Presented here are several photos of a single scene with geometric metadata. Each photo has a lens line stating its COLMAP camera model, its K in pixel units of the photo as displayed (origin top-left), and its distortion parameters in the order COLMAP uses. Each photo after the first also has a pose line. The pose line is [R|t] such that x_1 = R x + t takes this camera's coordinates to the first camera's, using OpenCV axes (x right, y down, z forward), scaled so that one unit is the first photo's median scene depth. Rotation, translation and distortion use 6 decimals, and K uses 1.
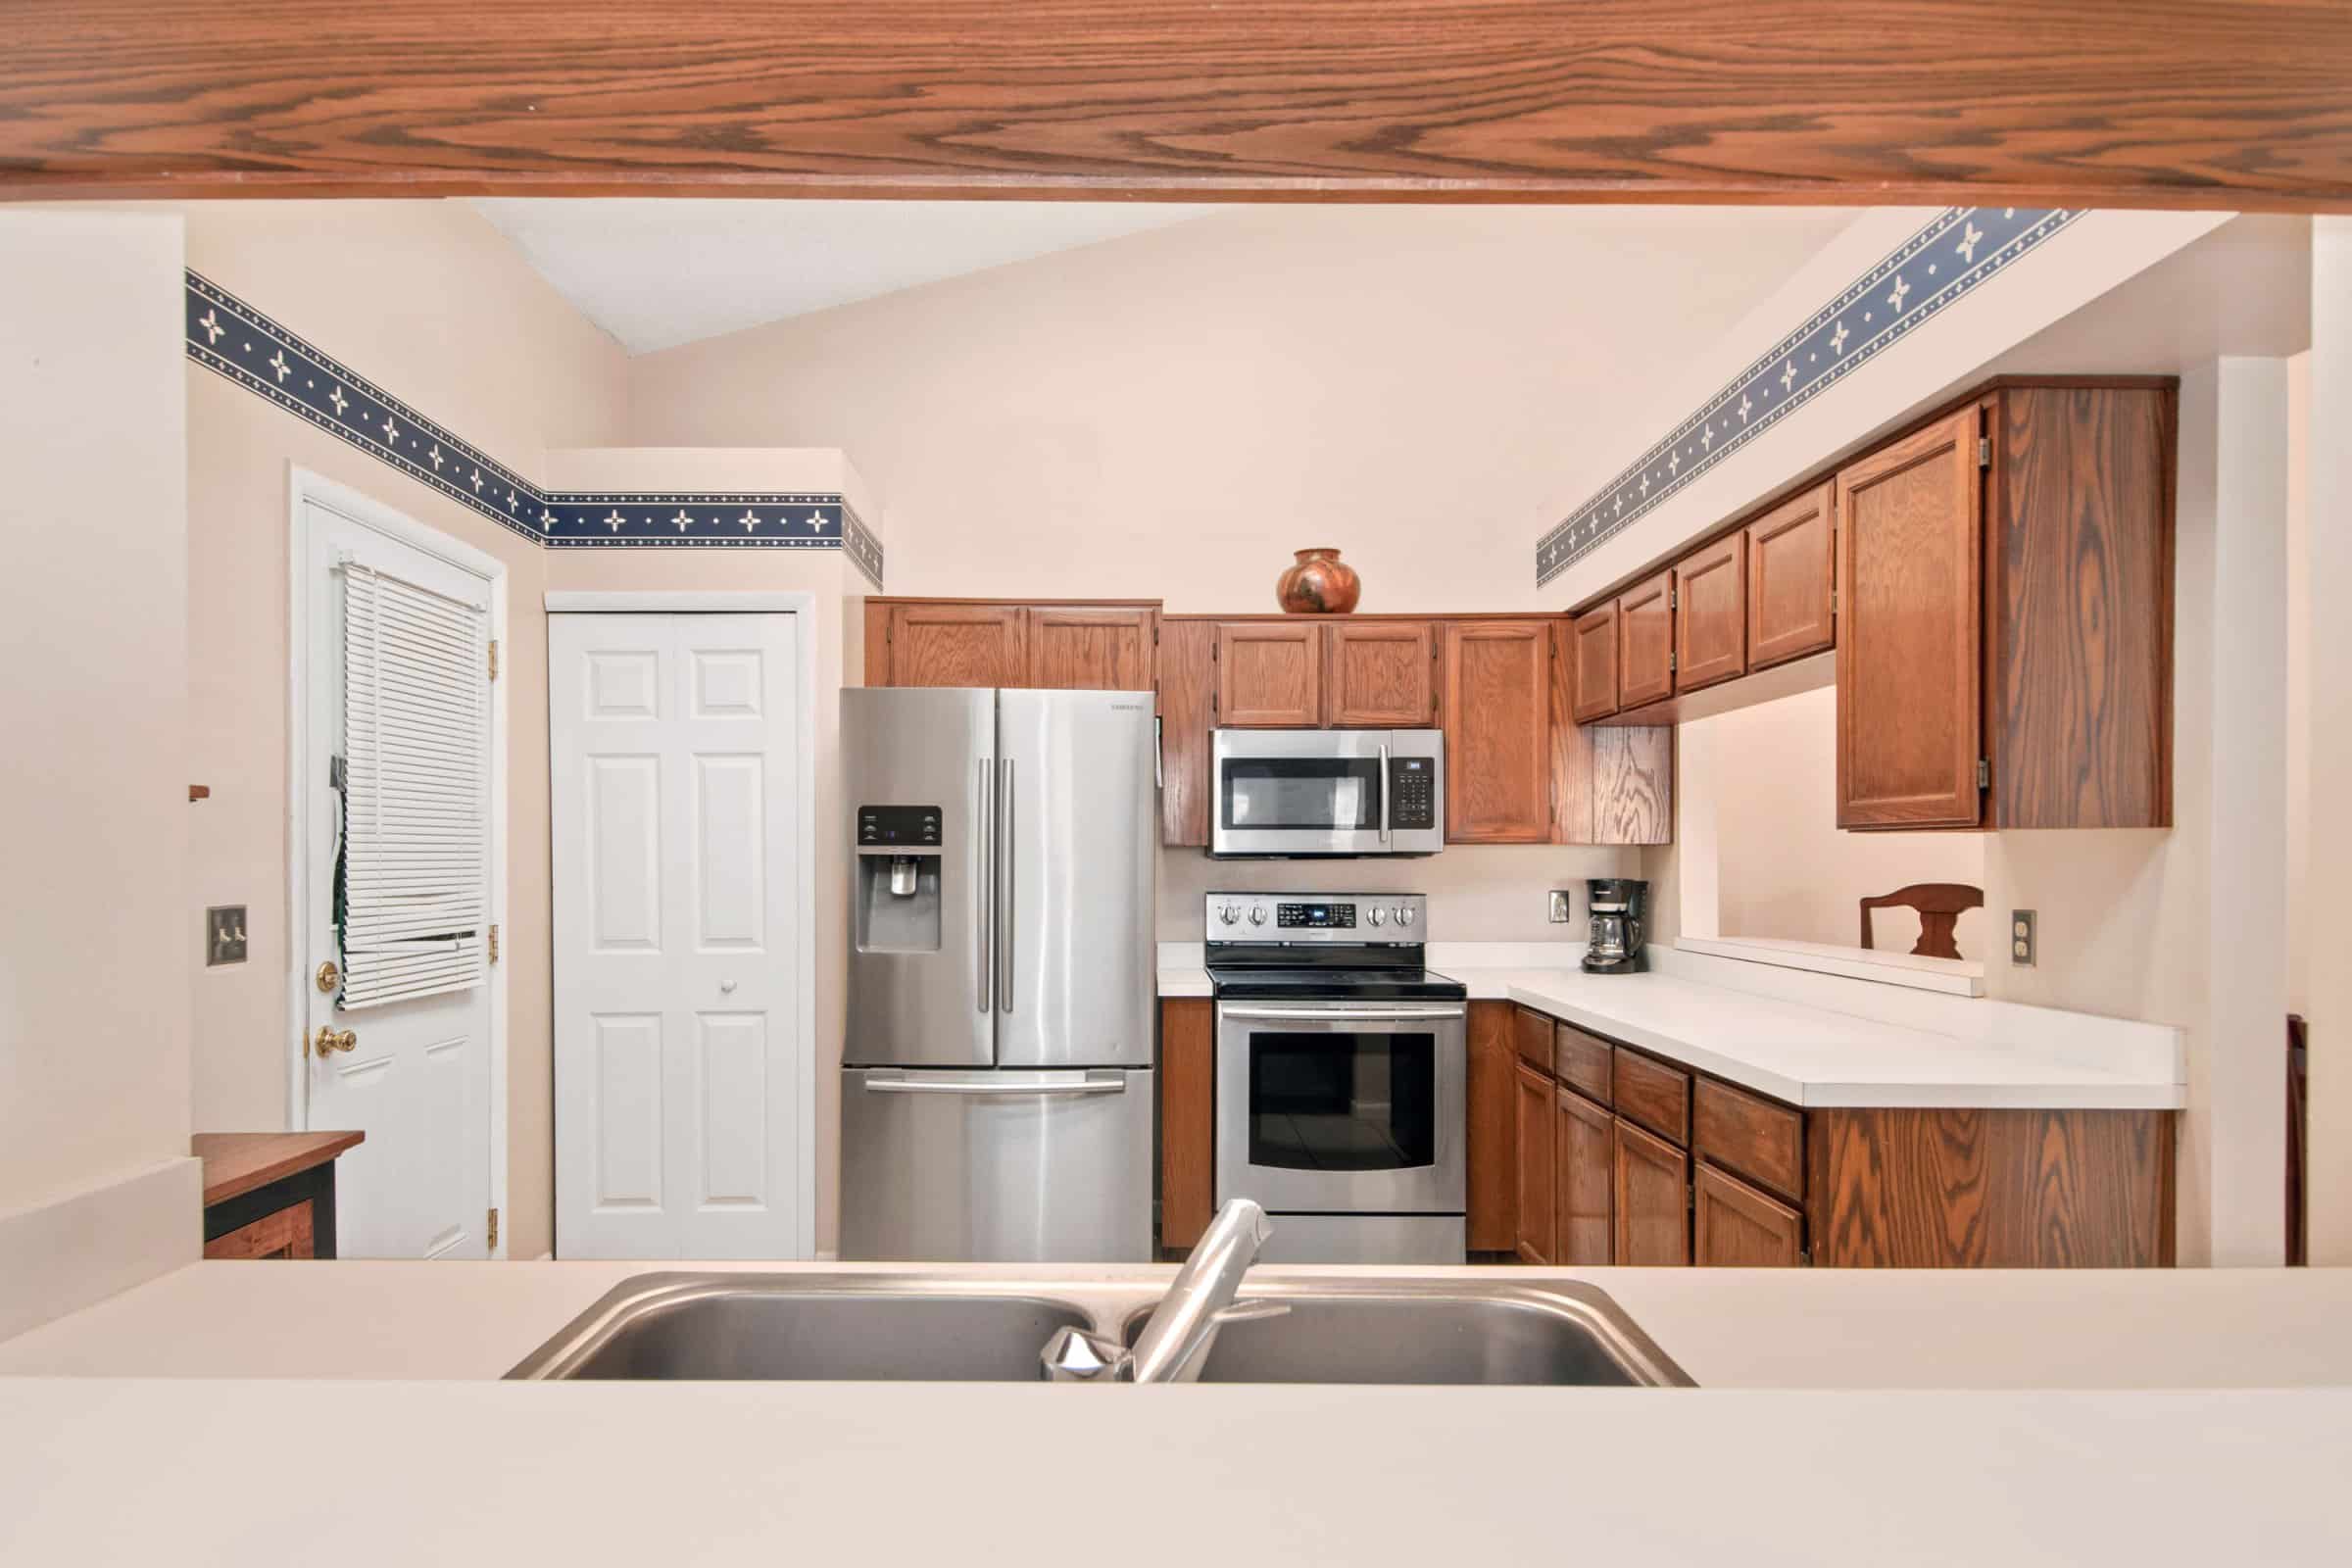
lens RADIAL K [[1278.5, 0, 1105.5], [0, 1278.5, 856.9], [0, 0, 1]] dist [0.001057, -0.000111]
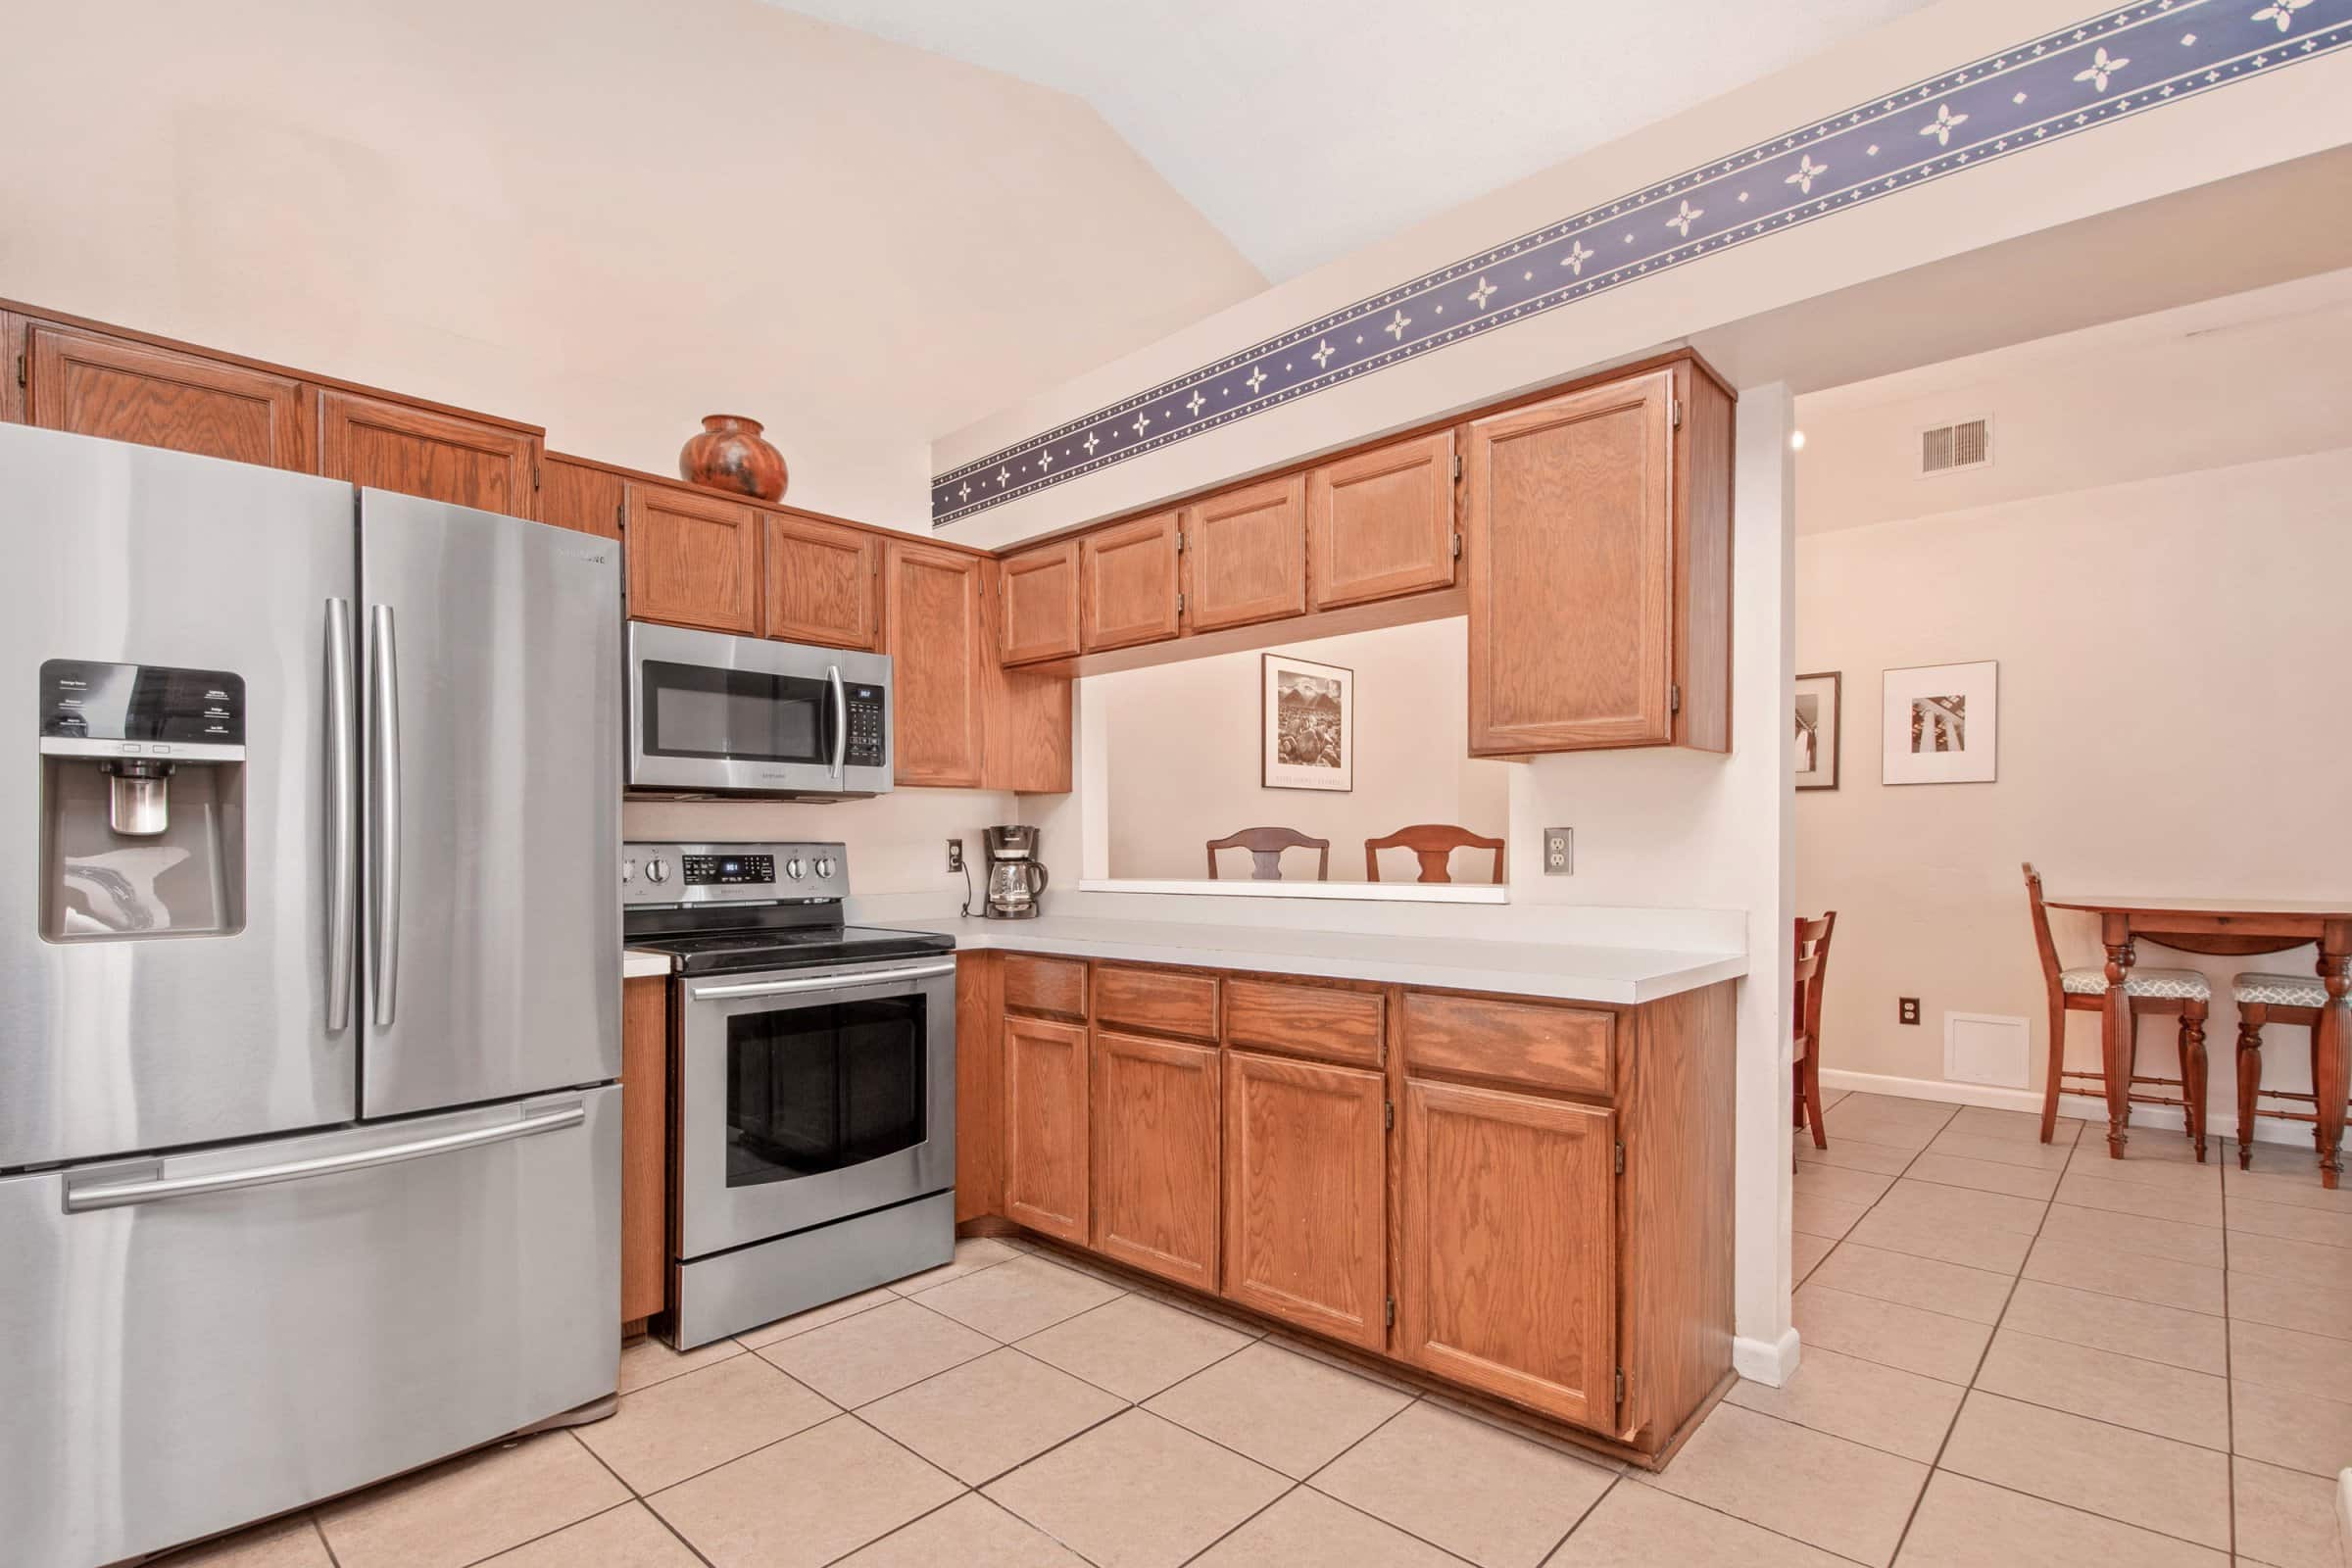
lens RADIAL K [[1103.9, 0, 1108.4], [0, 1103.9, 865.1], [0, 0, 1]] dist [0.023512, -0.031068]
pose [[0.689480, -0.017809, 0.724086, -0.196334], [0.004850, 0.999789, 0.019972, 0.032249], [-0.724288, -0.010259, 0.689421, 0.353184]]
